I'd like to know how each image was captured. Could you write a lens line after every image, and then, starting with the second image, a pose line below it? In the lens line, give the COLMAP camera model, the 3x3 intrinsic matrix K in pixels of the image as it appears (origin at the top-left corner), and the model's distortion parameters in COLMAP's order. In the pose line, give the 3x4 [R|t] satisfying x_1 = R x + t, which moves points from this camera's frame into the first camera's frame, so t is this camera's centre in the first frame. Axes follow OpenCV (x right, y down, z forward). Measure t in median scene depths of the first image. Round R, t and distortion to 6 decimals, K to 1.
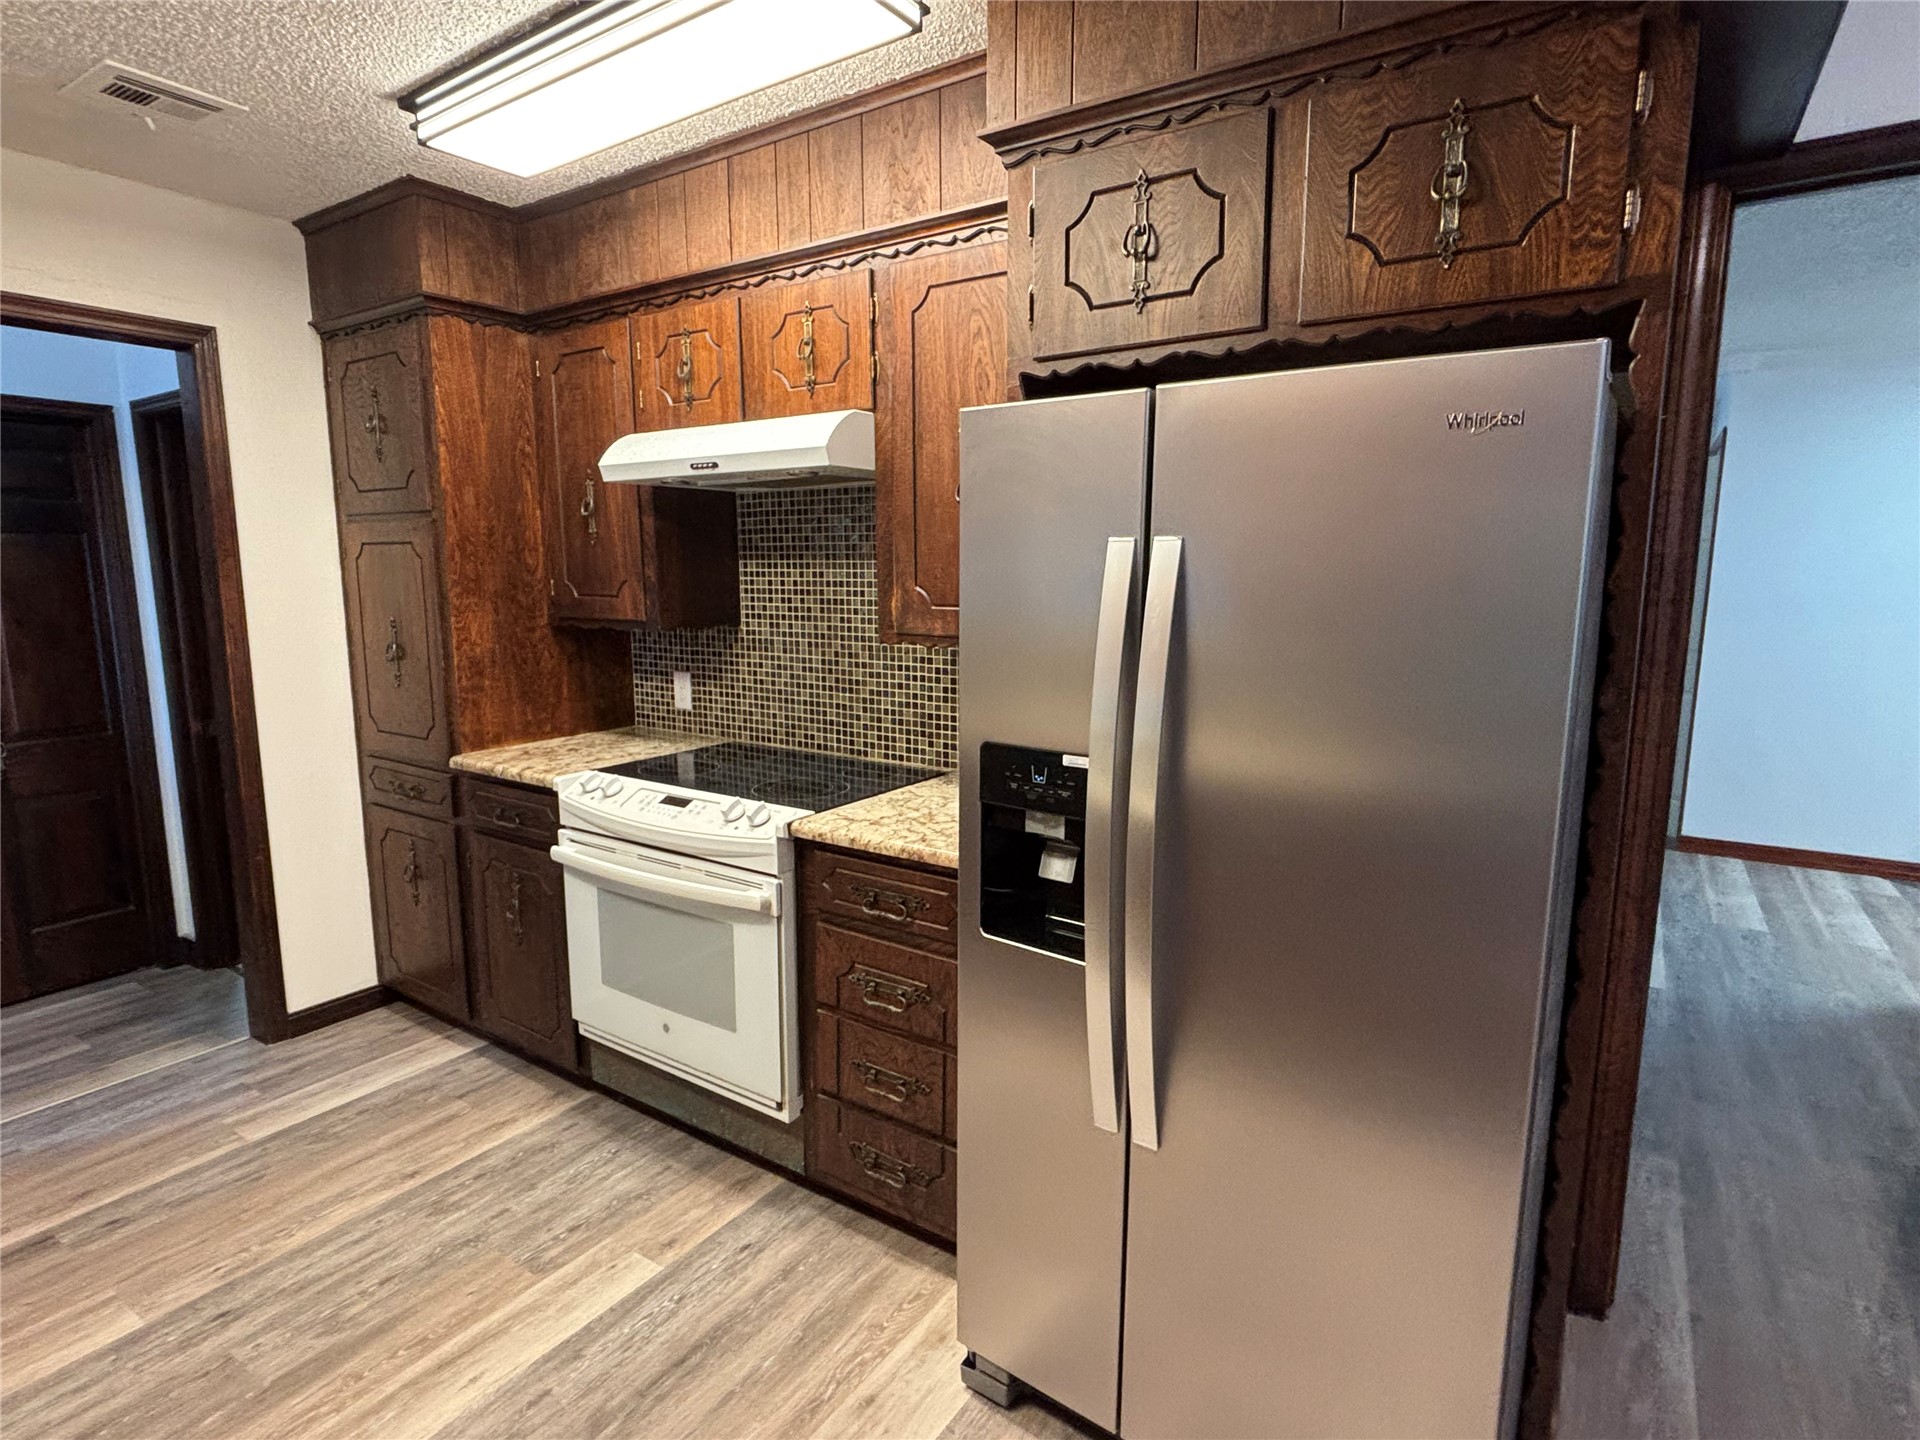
lens RADIAL K [[1009.7, 0, 950.1], [0, 1009.7, 719.5], [0, 0, 1]] dist [0.020775, -0.005148]
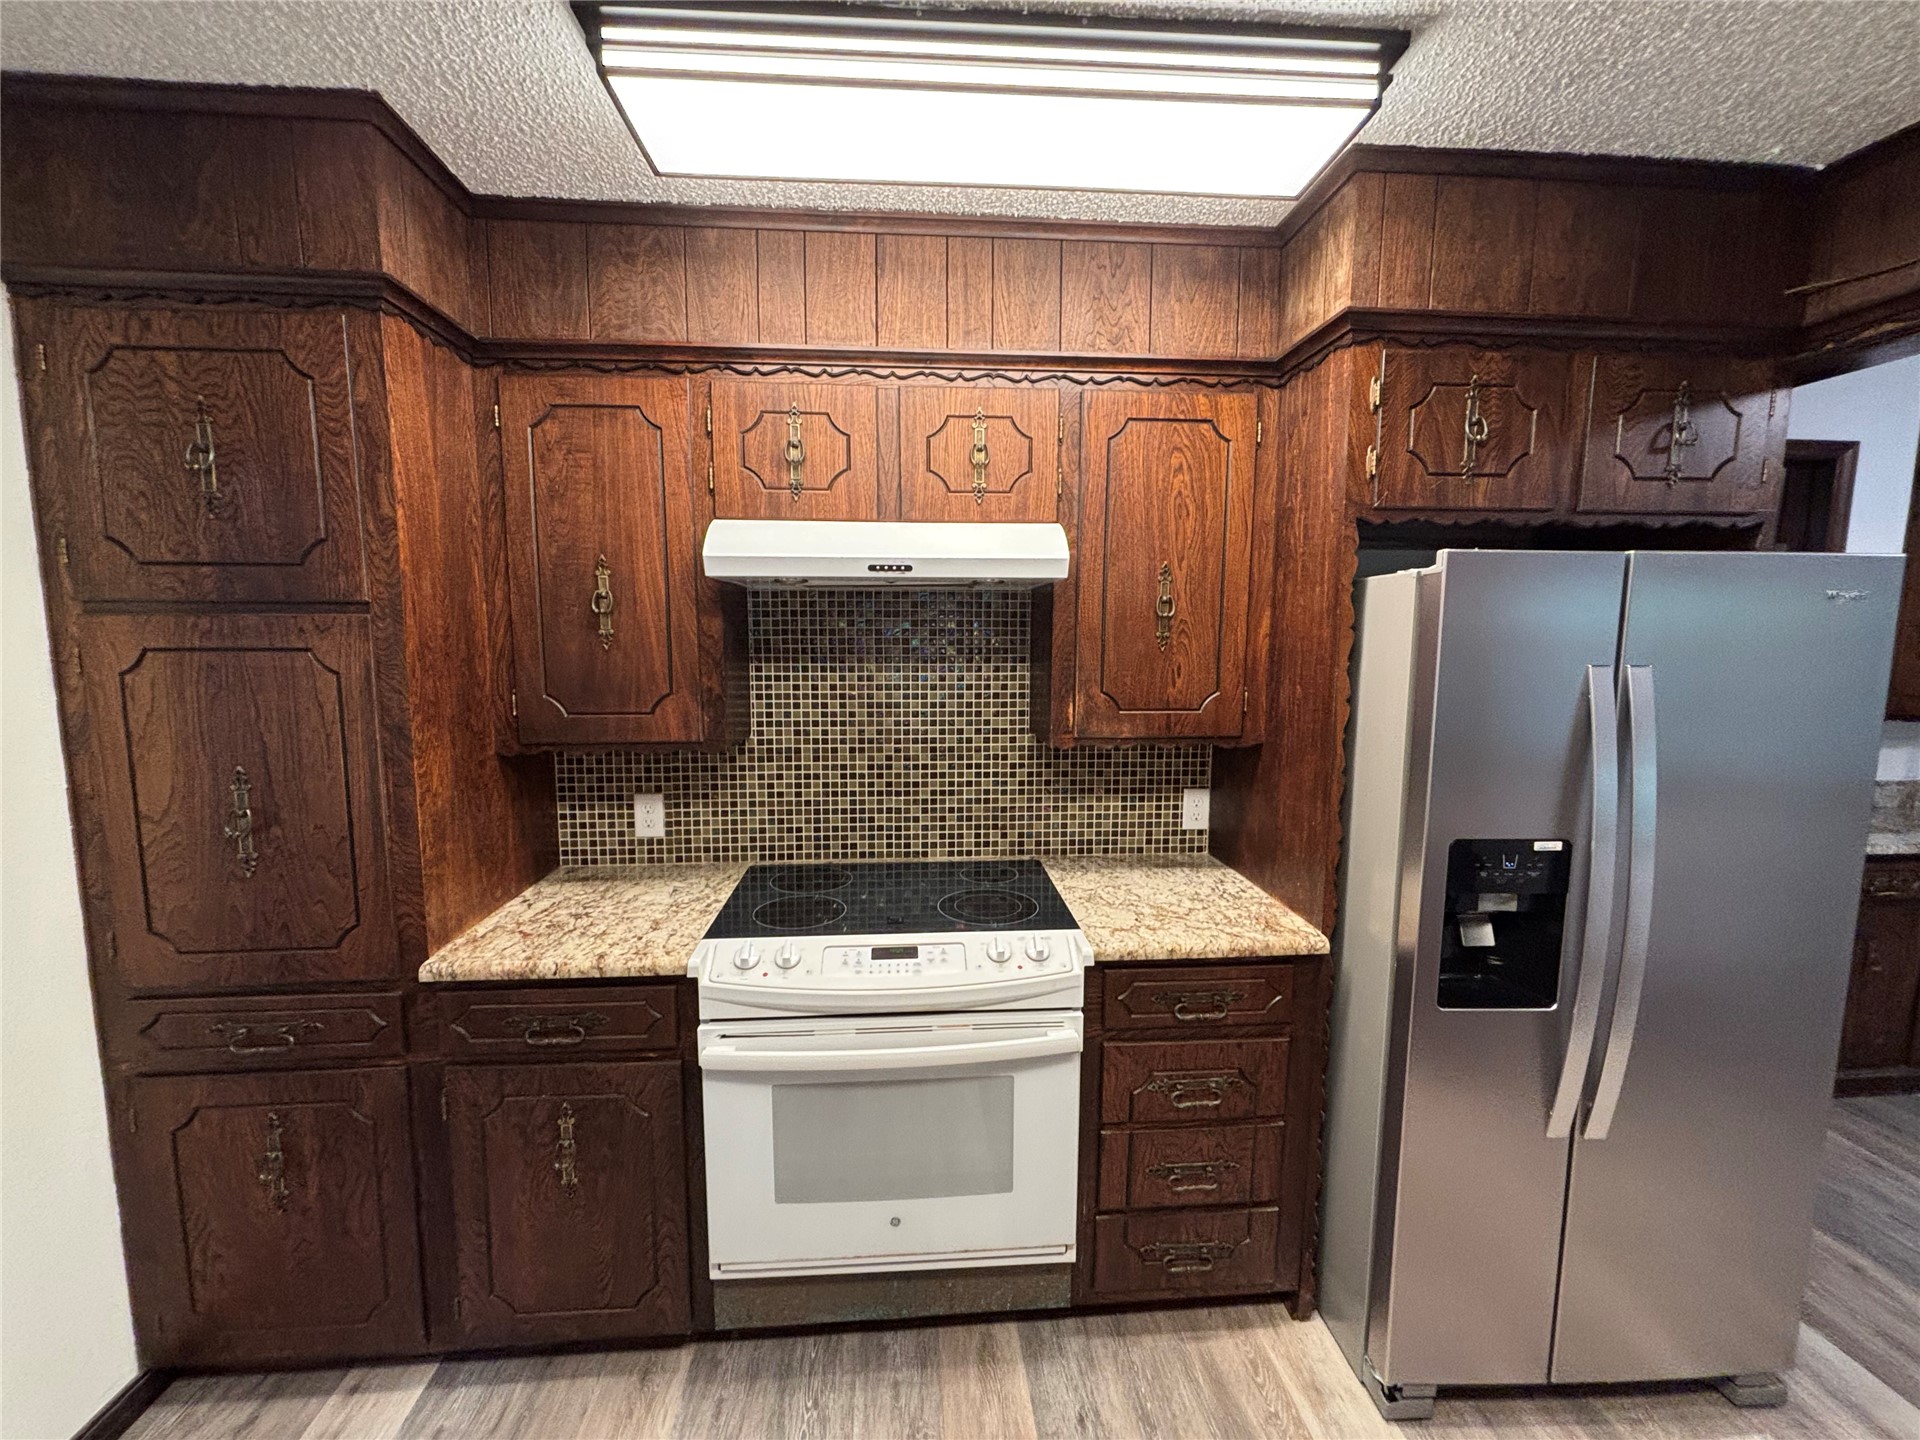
lens RADIAL K [[773.4, 0, 951.1], [0, 773.4, 721.0], [0, 0, 1]] dist [0.003014, 0.001579]
pose [[0.778722, -0.068322, 0.623638, -0.553256], [0.093341, 0.995606, -0.007479, -0.093157], [-0.620387, 0.064035, 0.781677, 0.388982]]
